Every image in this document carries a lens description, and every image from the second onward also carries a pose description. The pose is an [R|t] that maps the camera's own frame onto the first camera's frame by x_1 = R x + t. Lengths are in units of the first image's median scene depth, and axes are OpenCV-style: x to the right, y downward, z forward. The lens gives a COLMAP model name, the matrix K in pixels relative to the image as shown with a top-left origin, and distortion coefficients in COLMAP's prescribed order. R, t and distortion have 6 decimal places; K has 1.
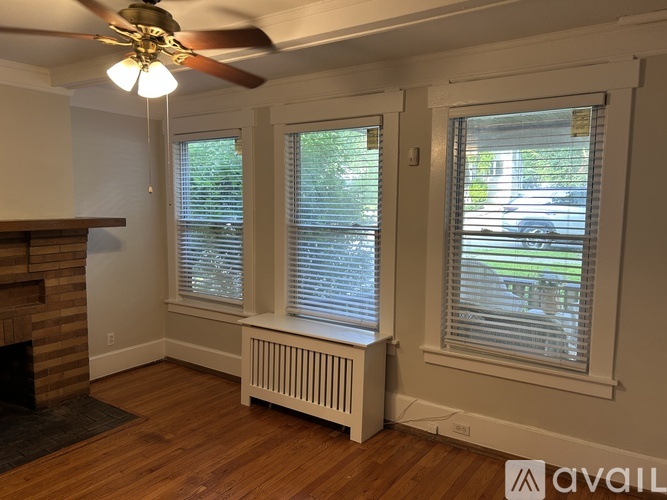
lens RADIAL K [[507.0, 0, 333.5], [0, 507.0, 250.0], [0, 0, 1]] dist [0.033195, -0.009416]
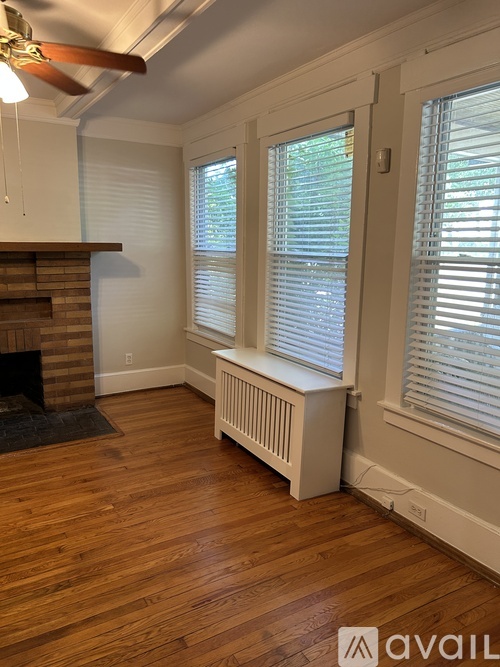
lens RADIAL K [[507.0, 0, 250.0], [0, 507.0, 333.5], [0, 0, 1]] dist [0.033195, -0.009416]
pose [[0.905850, 0.078488, -0.416264, 0.299931], [-0.045787, 0.995069, 0.087983, 0.018815], [0.421117, -0.060640, 0.904977, 0.178127]]
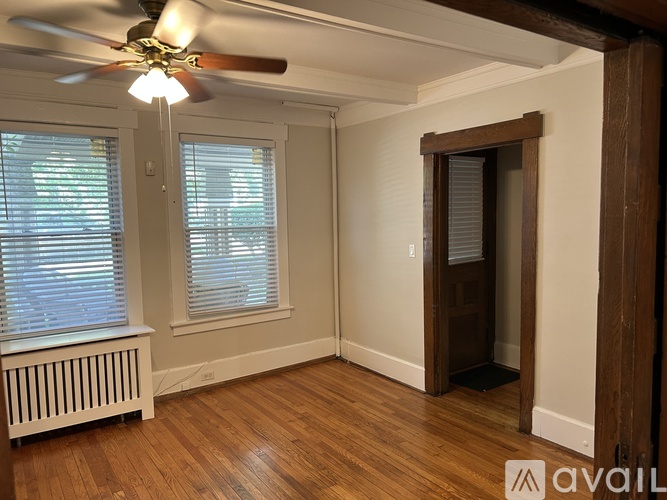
lens RADIAL K [[507.0, 0, 333.5], [0, 507.0, 250.0], [0, 0, 1]] dist [0.033195, -0.009416]
pose [[0.360117, -0.084325, 0.929088, -0.772404], [0.115776, 0.992247, 0.045182, 0.002951], [-0.925695, 0.091296, 0.367088, 0.166199]]
